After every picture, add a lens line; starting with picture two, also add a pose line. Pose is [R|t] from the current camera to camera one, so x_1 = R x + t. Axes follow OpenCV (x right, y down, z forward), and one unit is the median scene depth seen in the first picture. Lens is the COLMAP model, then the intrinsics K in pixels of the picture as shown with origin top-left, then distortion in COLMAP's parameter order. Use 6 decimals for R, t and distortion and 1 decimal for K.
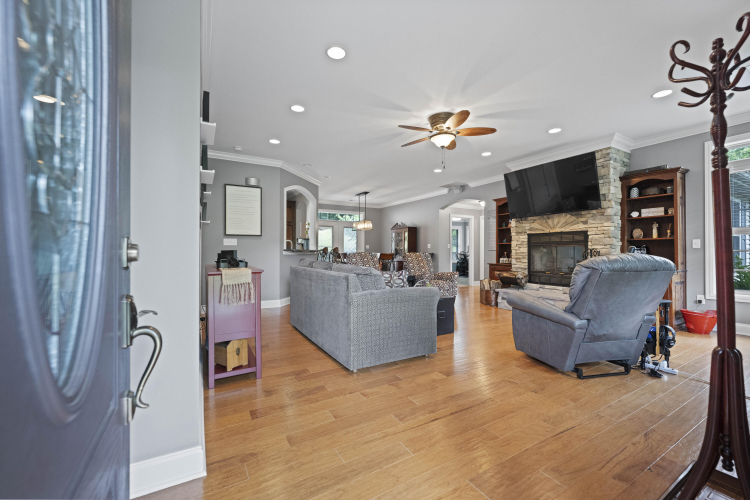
lens RADIAL K [[302.9, 0, 375.3], [0, 302.9, 246.8], [0, 0, 1]] dist [0.000492, 0.000000]
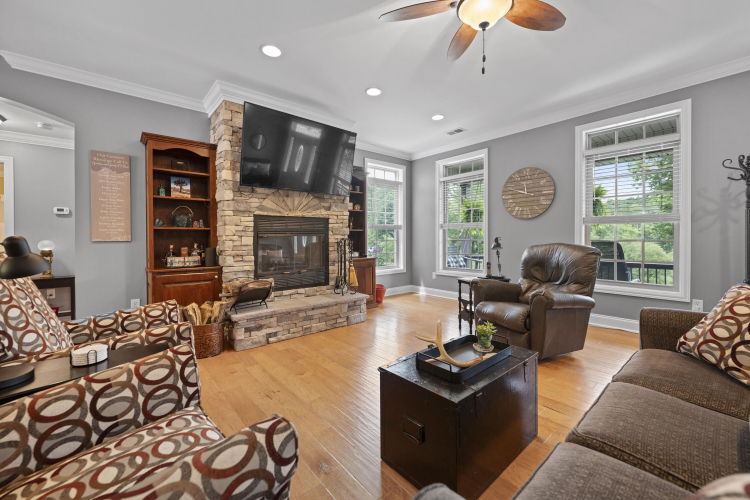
lens RADIAL K [[302.9, 0, 375.1], [0, 302.9, 244.2], [0, 0, 1]] dist [0.000492, 0.000000]
pose [[-0.182158, -0.014923, 0.983156, -0.161568], [-0.006674, 0.999881, 0.013940, 0.007582], [-0.983247, -0.004022, -0.182235, 0.910772]]
